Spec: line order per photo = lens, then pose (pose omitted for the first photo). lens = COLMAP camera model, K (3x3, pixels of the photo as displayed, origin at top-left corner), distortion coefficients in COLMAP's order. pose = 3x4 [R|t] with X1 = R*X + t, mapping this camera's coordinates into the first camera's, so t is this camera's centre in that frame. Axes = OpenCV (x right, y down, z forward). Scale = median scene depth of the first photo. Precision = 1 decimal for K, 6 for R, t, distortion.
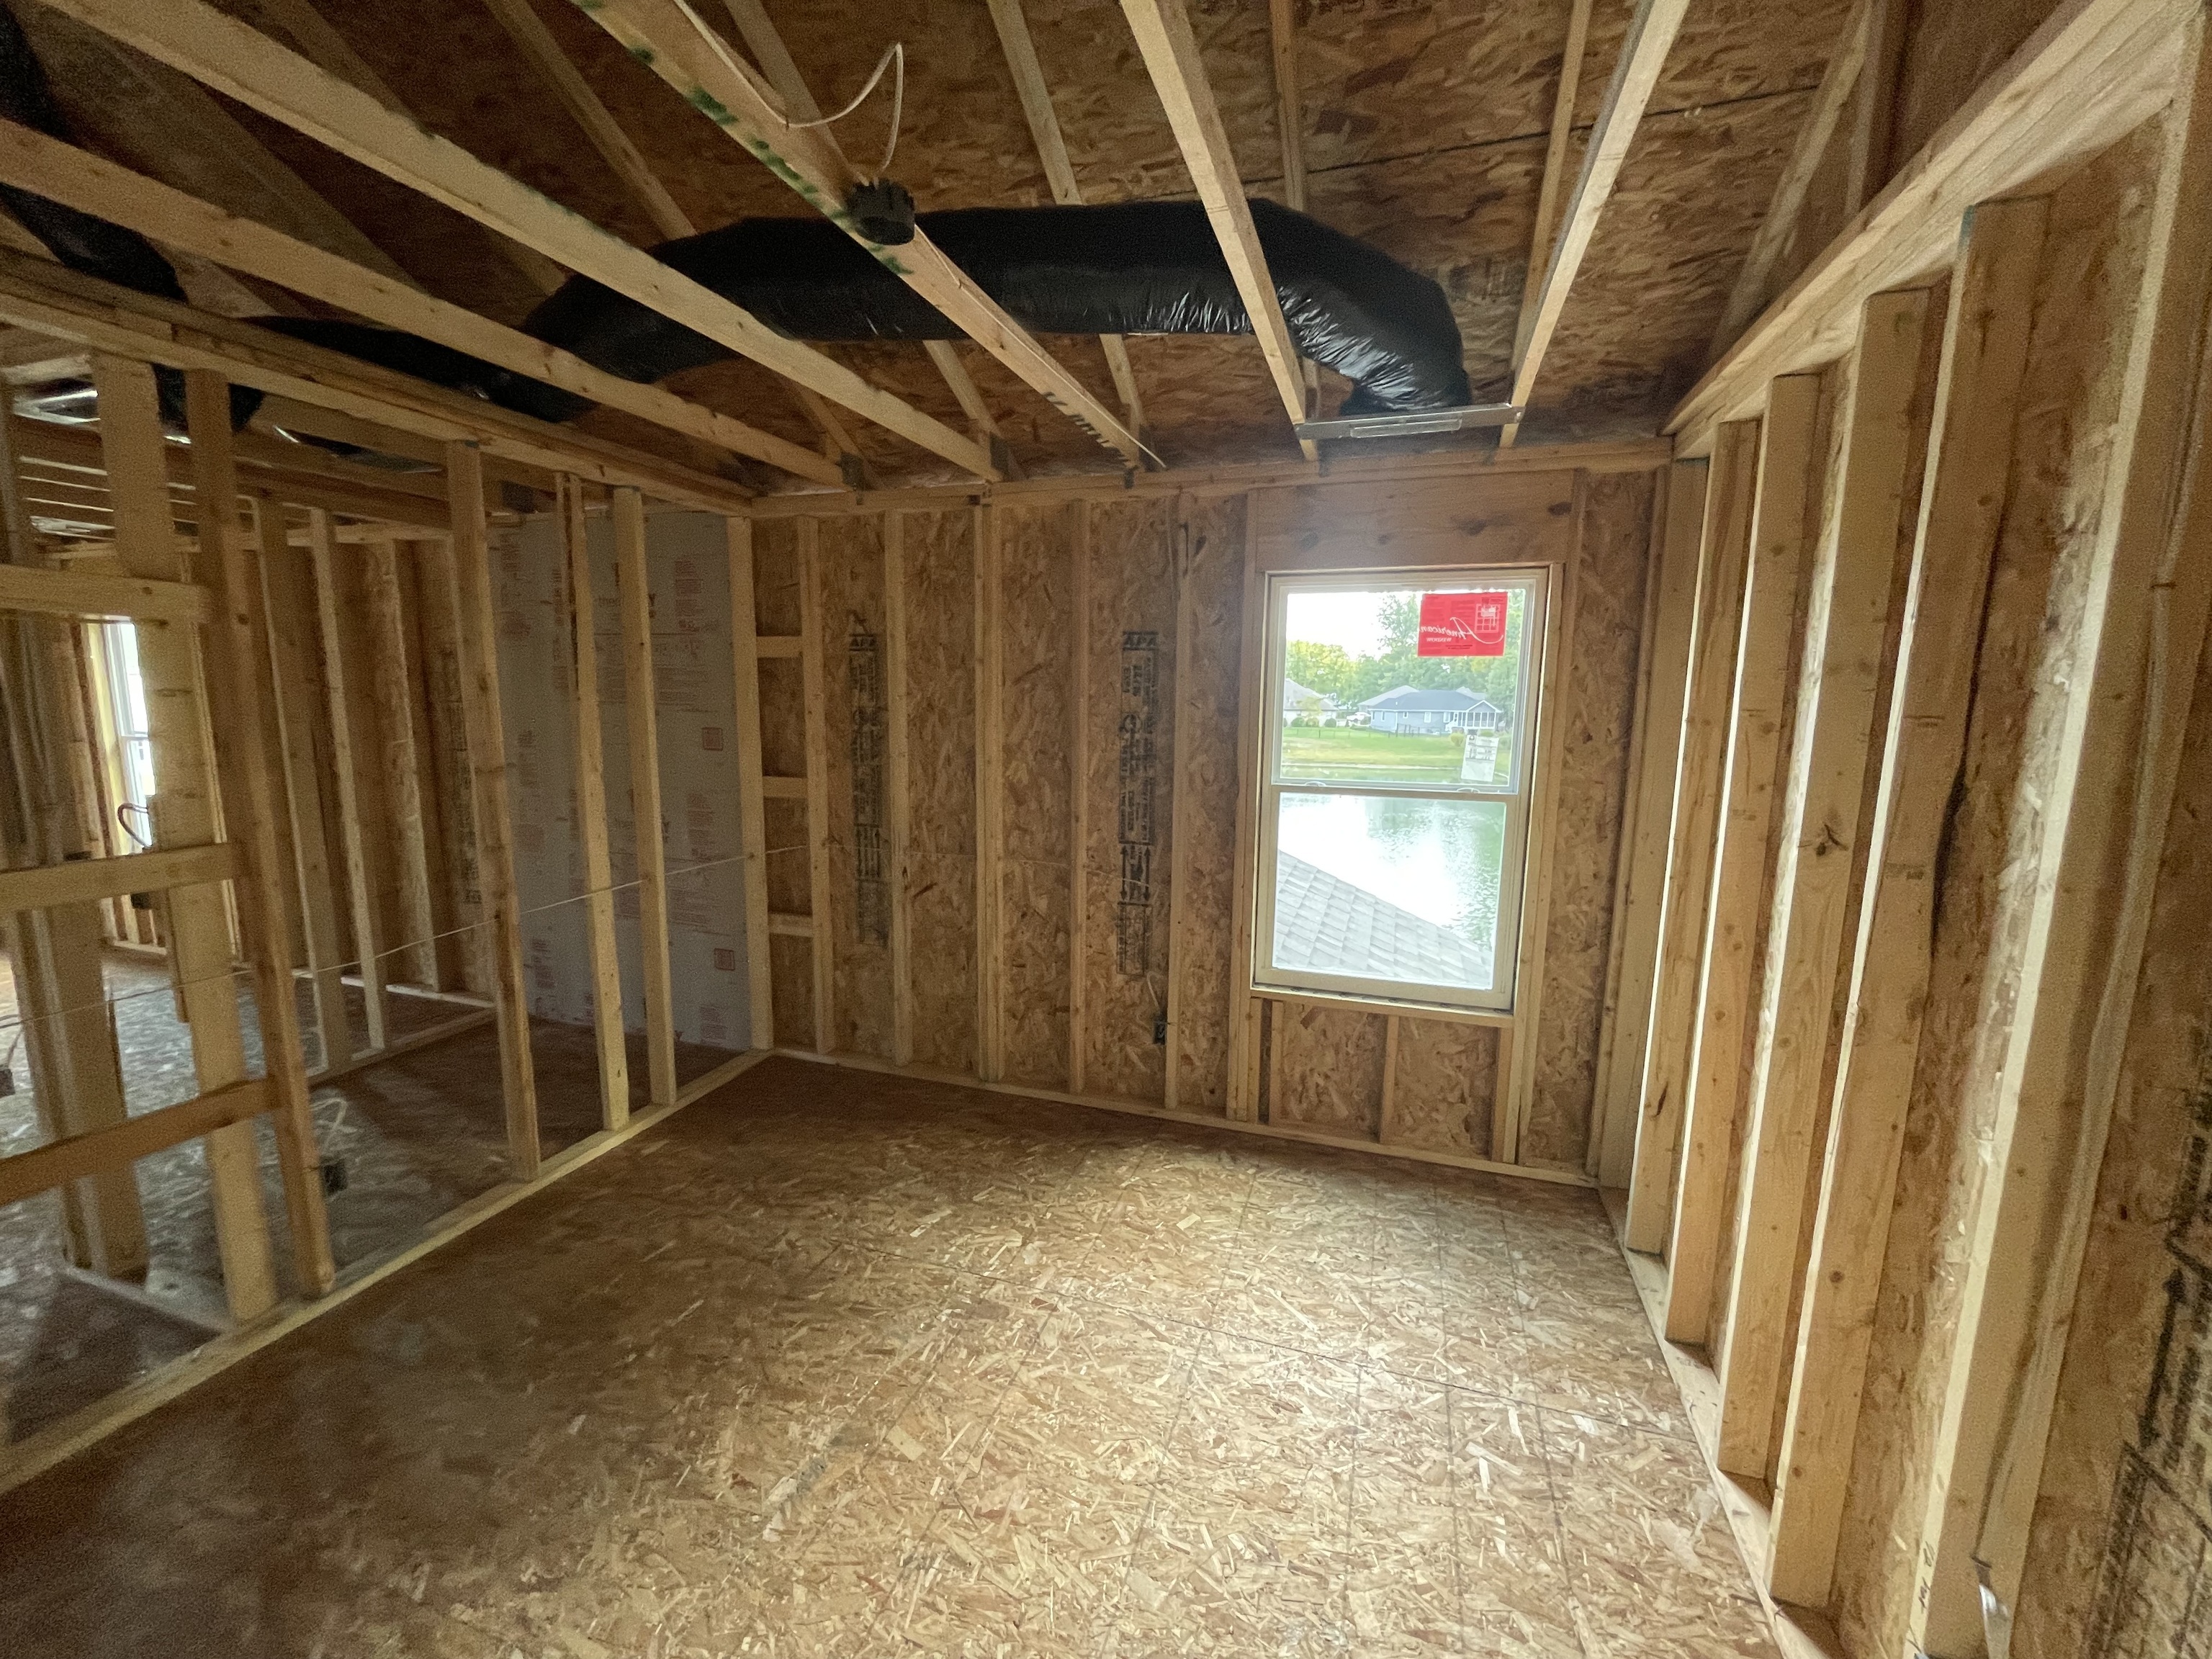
lens RADIAL K [[897.5, 0, 1106.0], [0, 897.5, 829.5], [0, 0, 1]] dist [-0.001156, -0.000666]
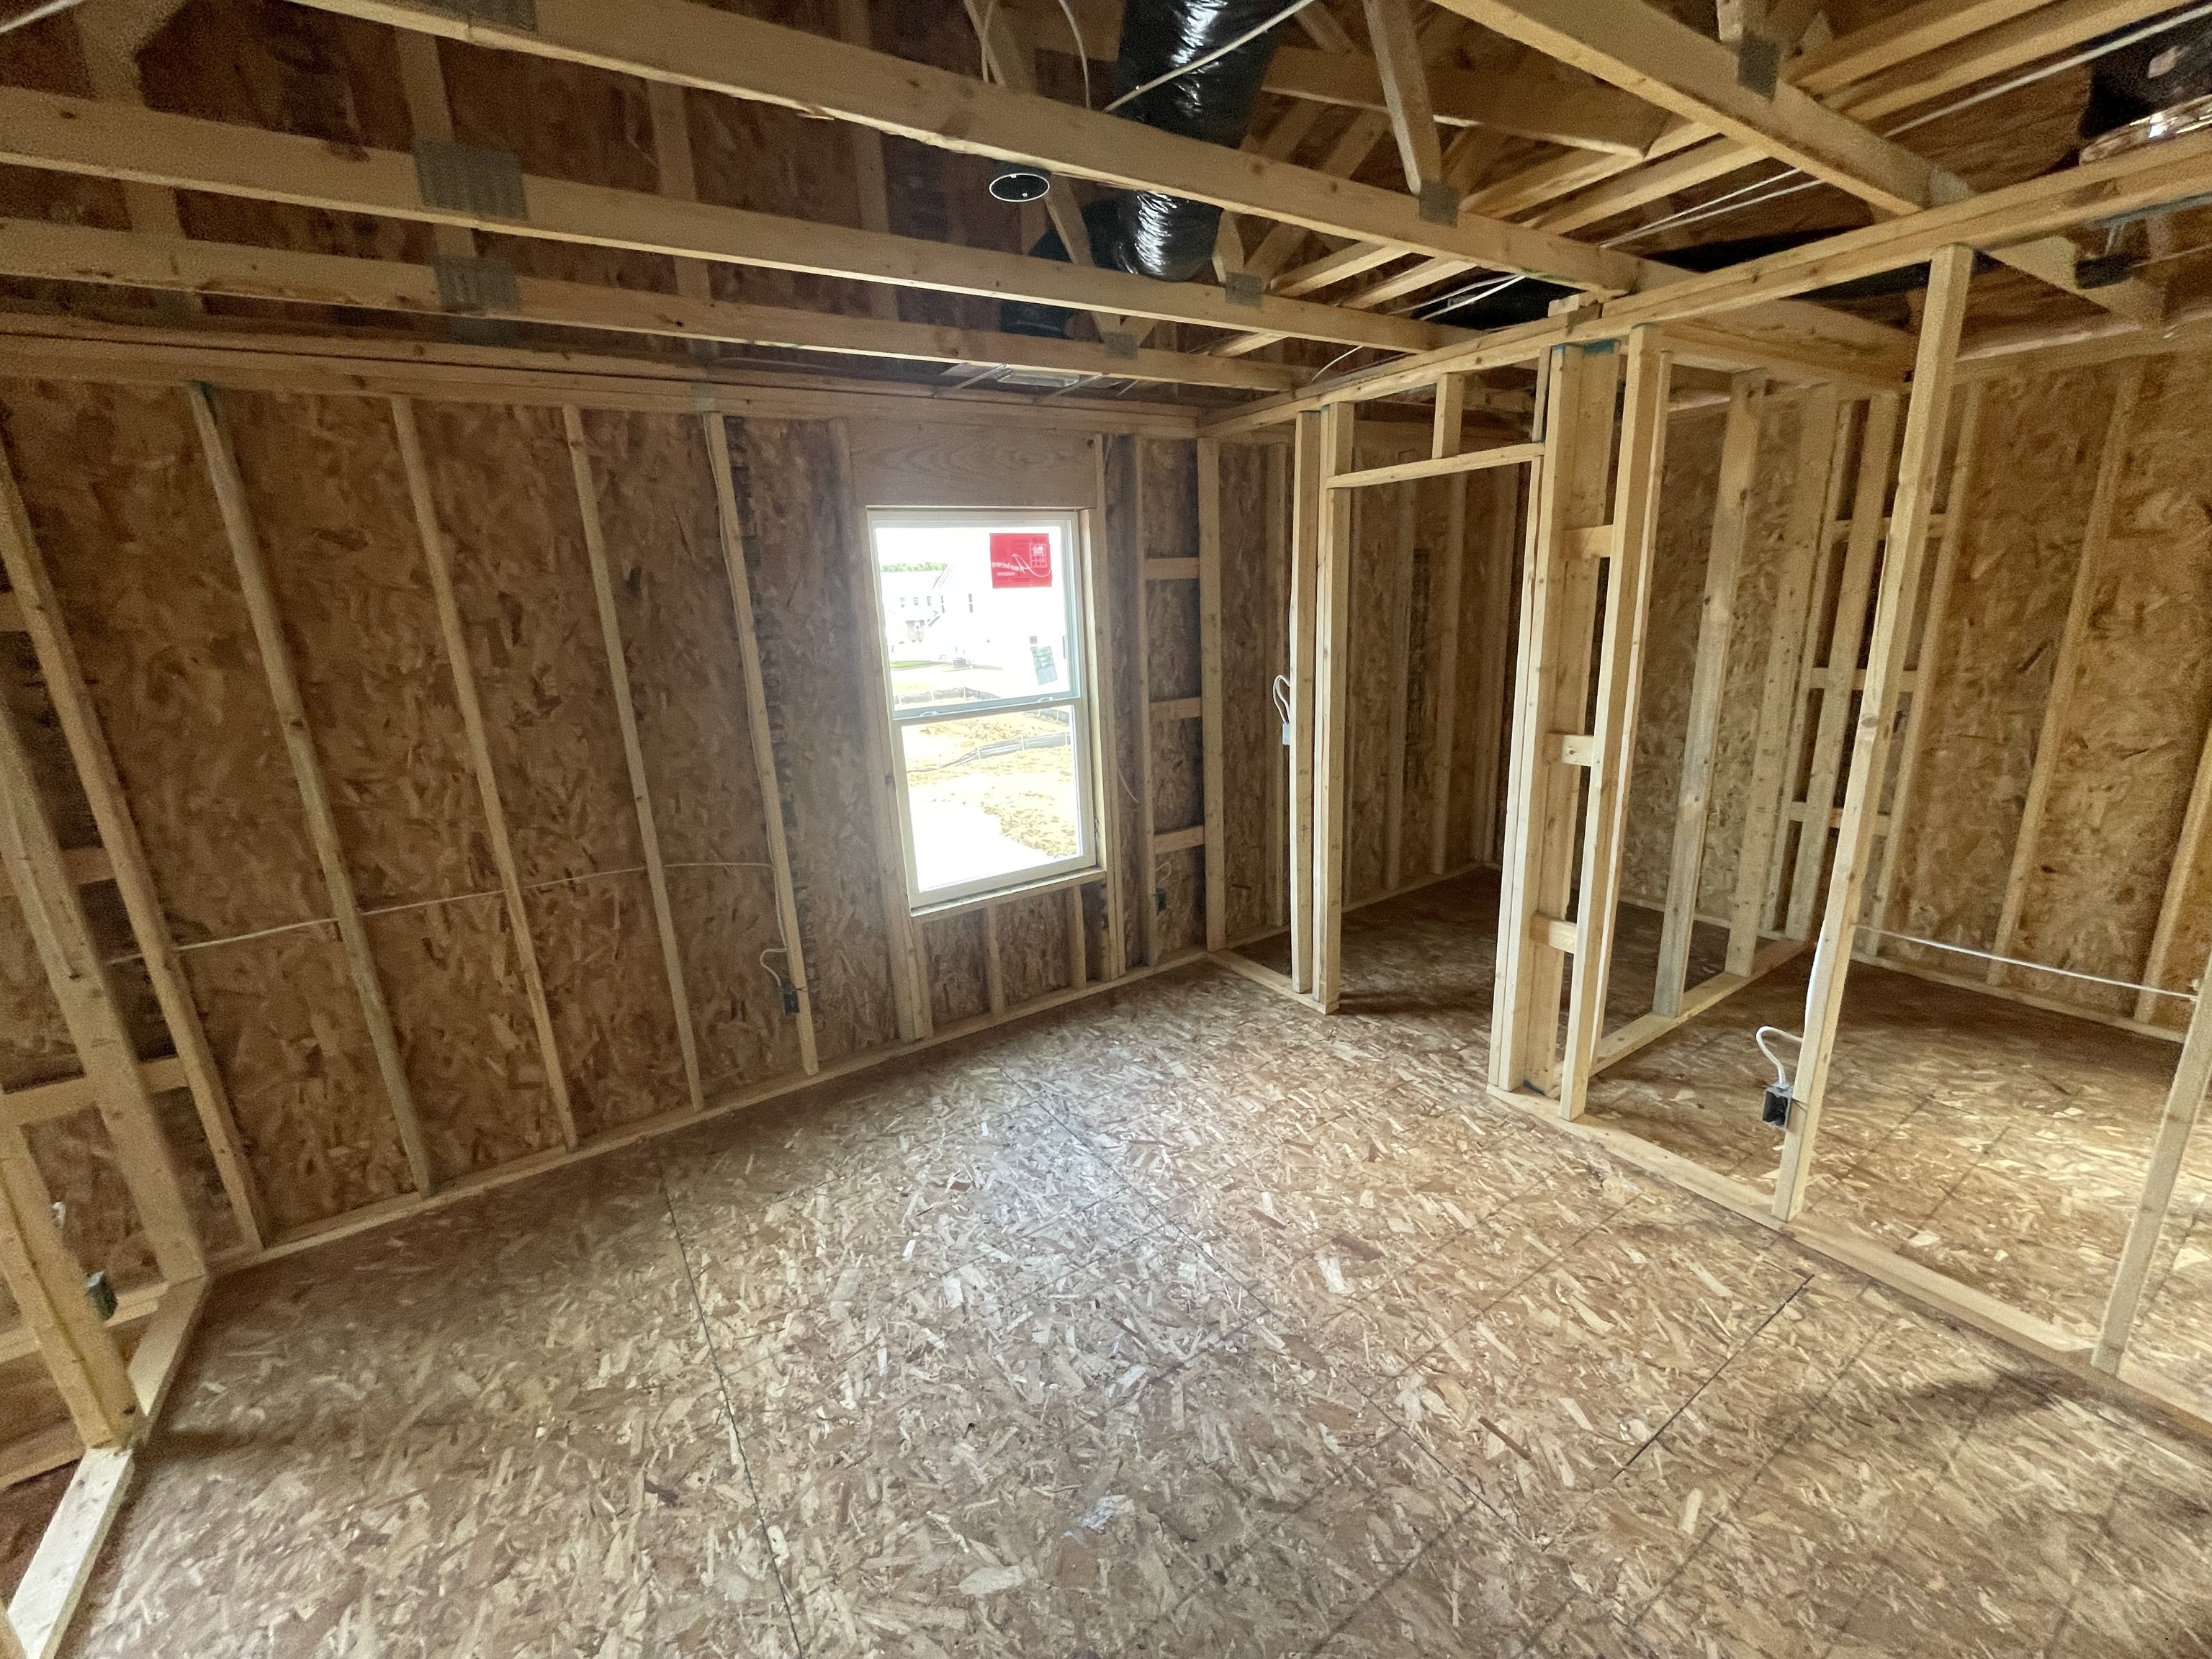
lens RADIAL K [[897.5, 0, 1106.0], [0, 897.5, 829.5], [0, 0, 1]] dist [-0.001156, -0.000666]
pose [[0.612530, -0.225359, 0.757641, -0.503522], [0.182215, 0.972939, 0.142083, -0.028837], [-0.769158, 0.051024, 0.637018, 0.167749]]
